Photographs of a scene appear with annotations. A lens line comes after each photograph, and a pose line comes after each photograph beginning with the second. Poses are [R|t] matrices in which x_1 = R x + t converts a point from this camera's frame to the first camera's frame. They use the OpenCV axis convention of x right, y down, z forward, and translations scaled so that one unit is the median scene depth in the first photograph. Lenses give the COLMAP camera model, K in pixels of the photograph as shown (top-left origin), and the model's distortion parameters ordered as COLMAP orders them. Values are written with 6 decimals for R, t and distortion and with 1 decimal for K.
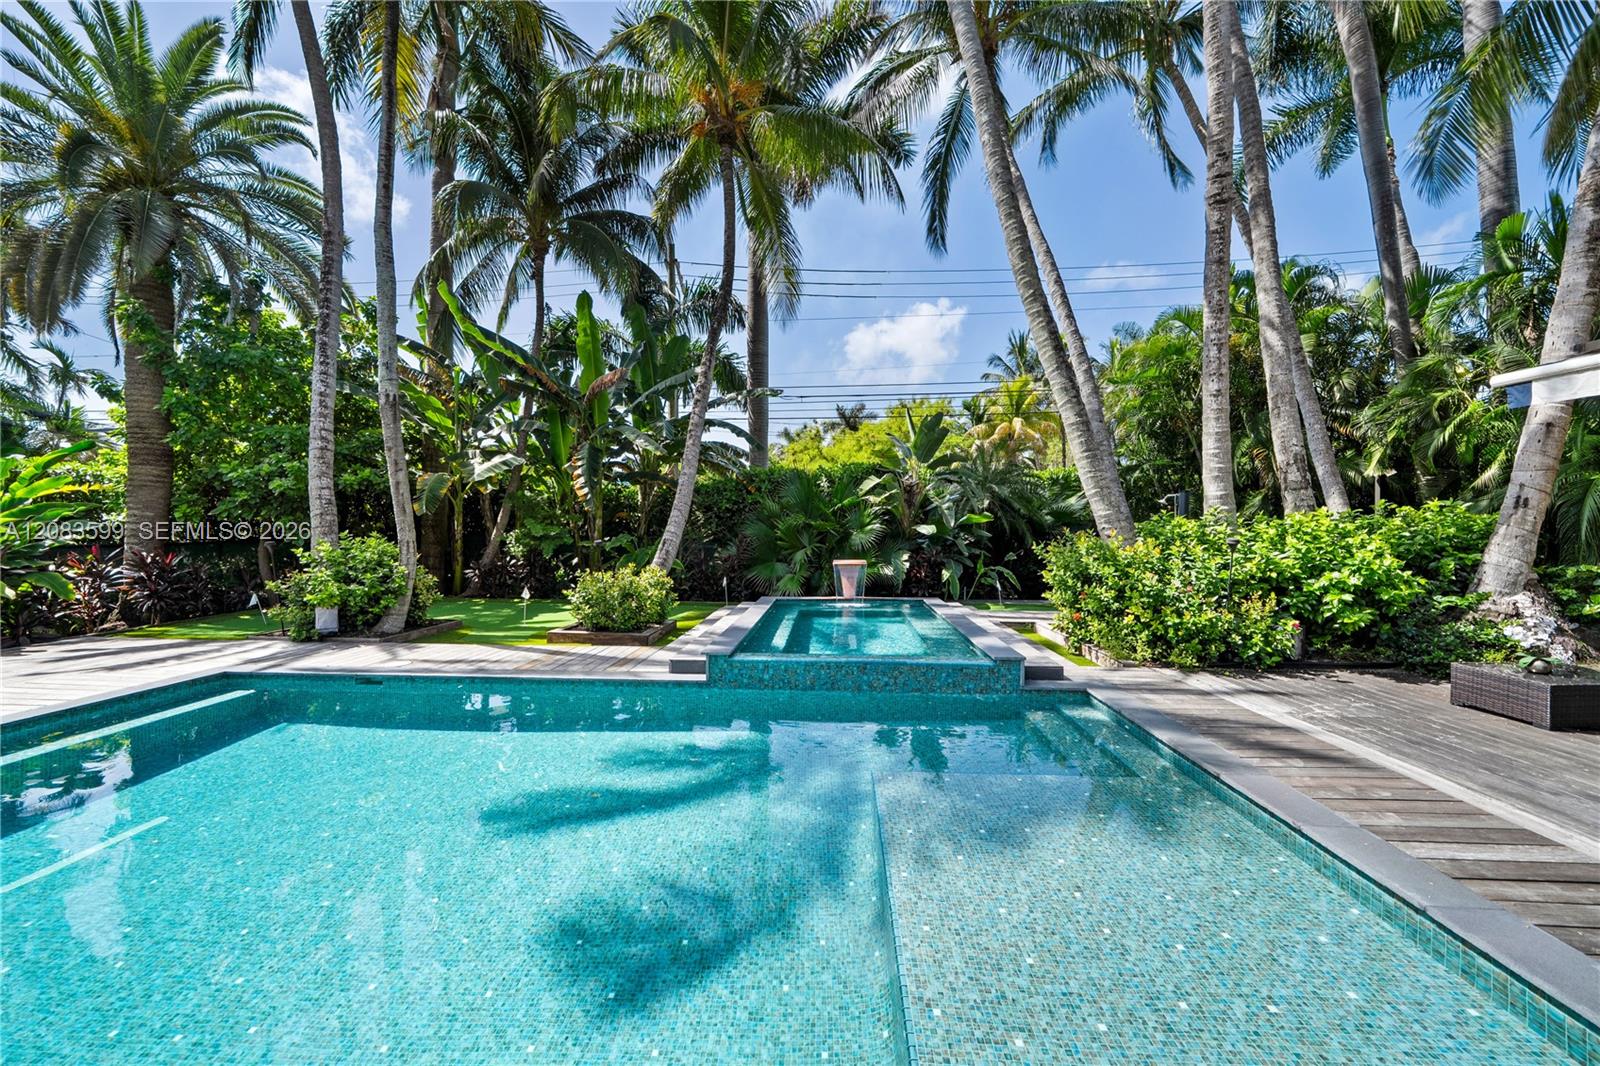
lens RADIAL K [[546.9, 0, 798.7], [0, 546.9, 537.8], [0, 0, 1]] dist [0.000382, -0.000458]
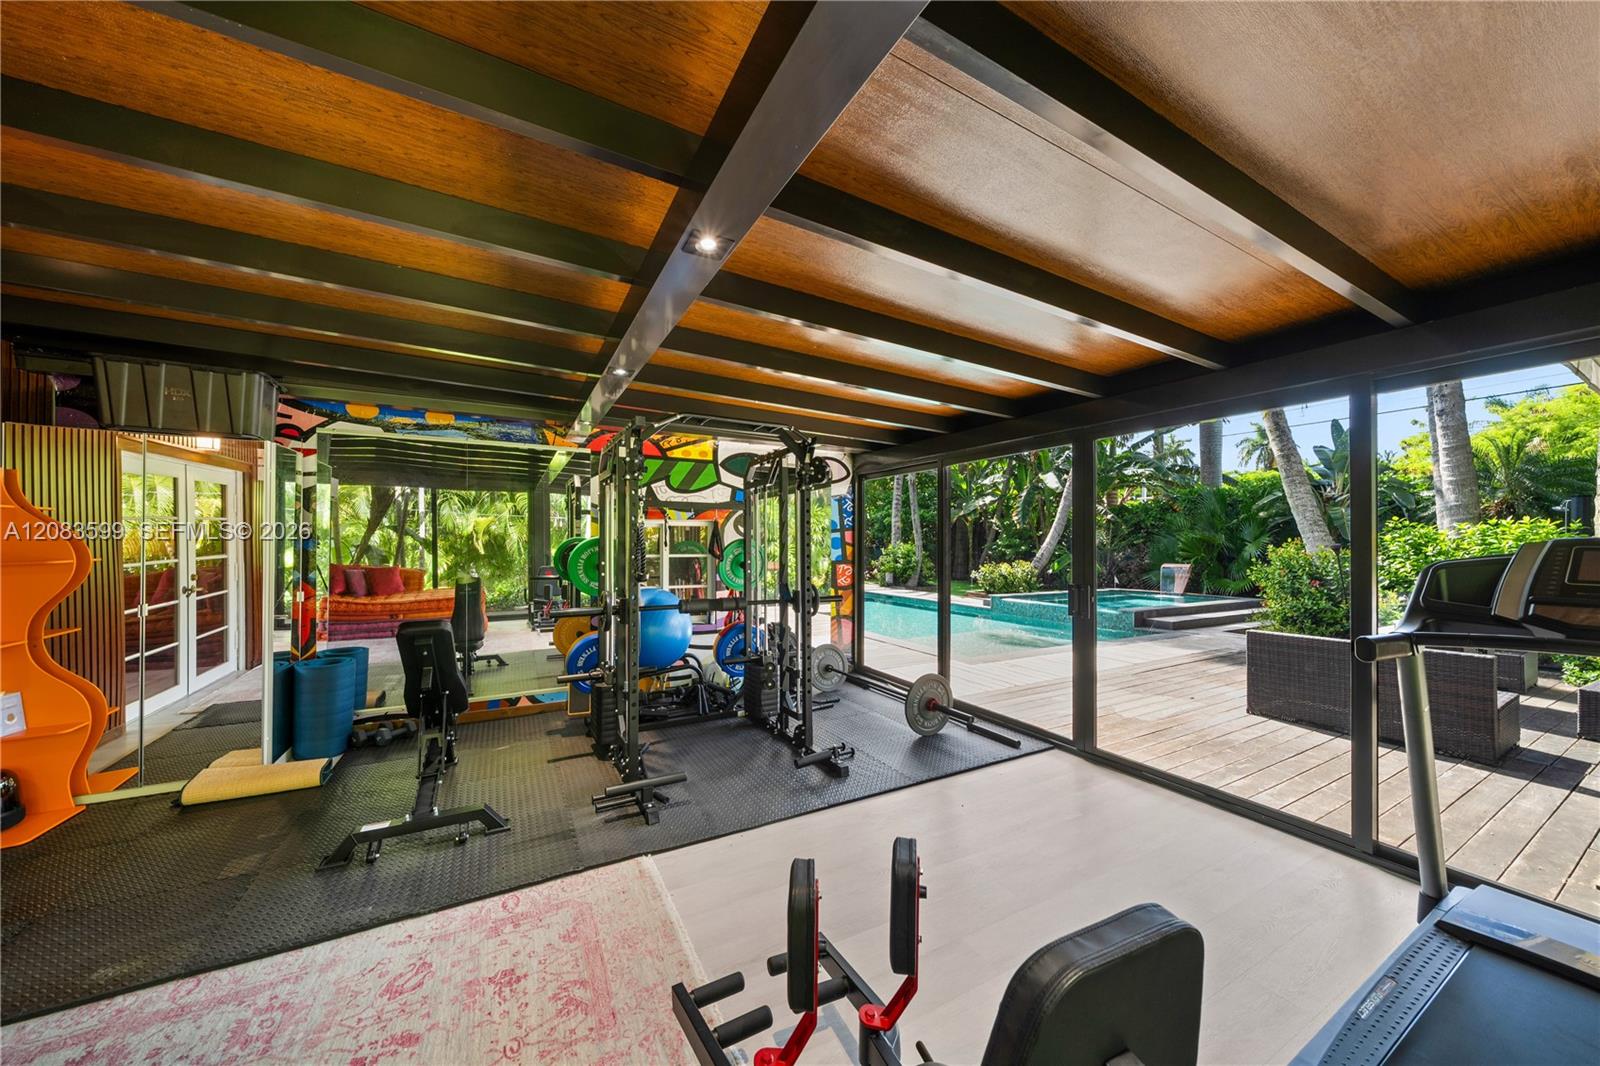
lens RADIAL K [[546.9, 0, 796.9], [0, 546.9, 545.1], [0, 0, 1]] dist [0.000382, -0.000458]
pose [[0.534274, 0.002669, -0.845307, 0.920459], [-0.003504, 0.999993, 0.000942, 0.003763], [0.845304, 0.002458, 0.534280, -0.610152]]
